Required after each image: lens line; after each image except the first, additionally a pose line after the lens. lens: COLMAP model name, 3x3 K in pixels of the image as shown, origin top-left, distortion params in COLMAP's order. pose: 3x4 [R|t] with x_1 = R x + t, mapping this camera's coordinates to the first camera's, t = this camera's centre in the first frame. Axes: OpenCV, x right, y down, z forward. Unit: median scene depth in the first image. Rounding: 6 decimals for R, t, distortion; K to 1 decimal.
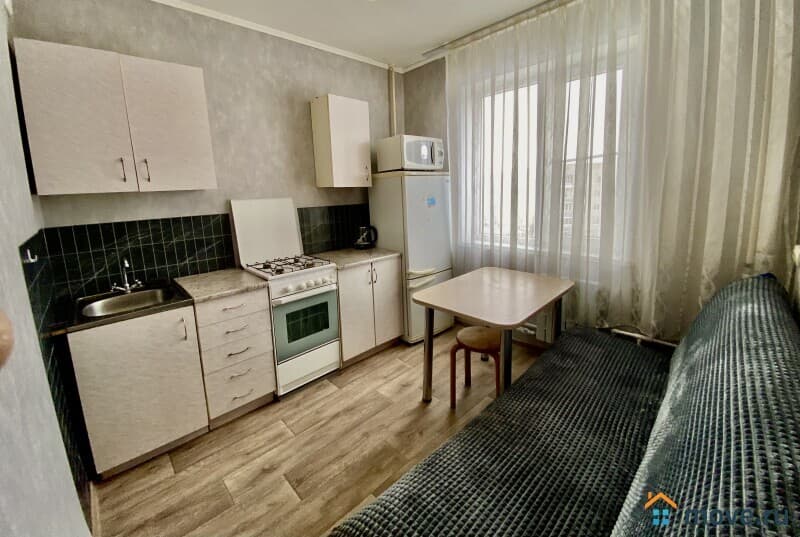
lens RADIAL K [[319.2, 0, 398.2], [0, 319.2, 231.0], [0, 0, 1]] dist [-0.004530, -0.001839]
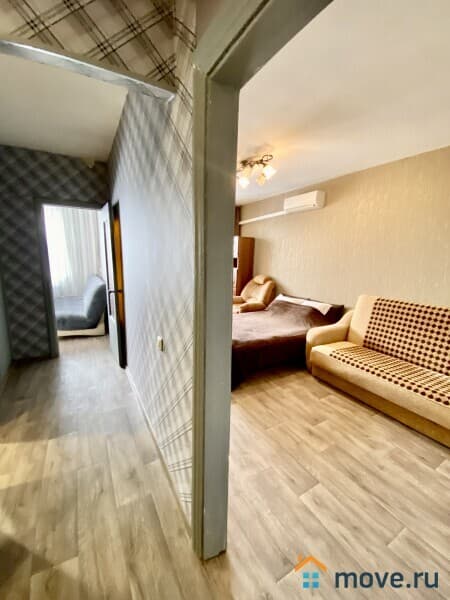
lens RADIAL K [[239.5, 0, 219.9], [0, 239.5, 299.1], [0, 0, 1]] dist [-0.014361, -0.005354]
pose [[0.258417, -0.130678, 0.957154, -1.095663], [0.098861, 0.989184, 0.108360, -0.075527], [-0.960962, 0.066623, 0.268541, 0.727160]]
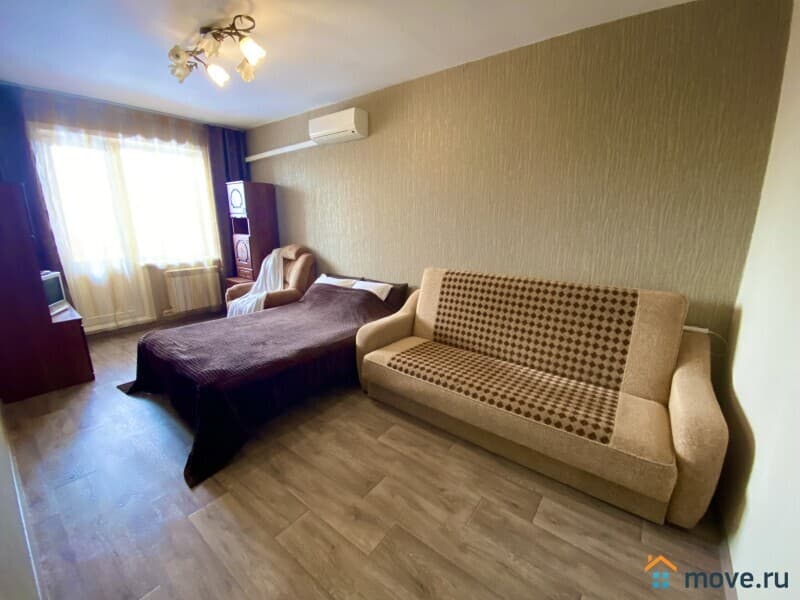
lens RADIAL K [[319.3, 0, 400.3], [0, 319.3, 297.8], [0, 0, 1]] dist [-0.014361, -0.005354]
pose [[-0.153445, -0.197240, 0.968272, -0.828730], [0.132933, 0.966849, 0.218016, -0.046768], [-0.979175, 0.162169, -0.122139, 0.597851]]
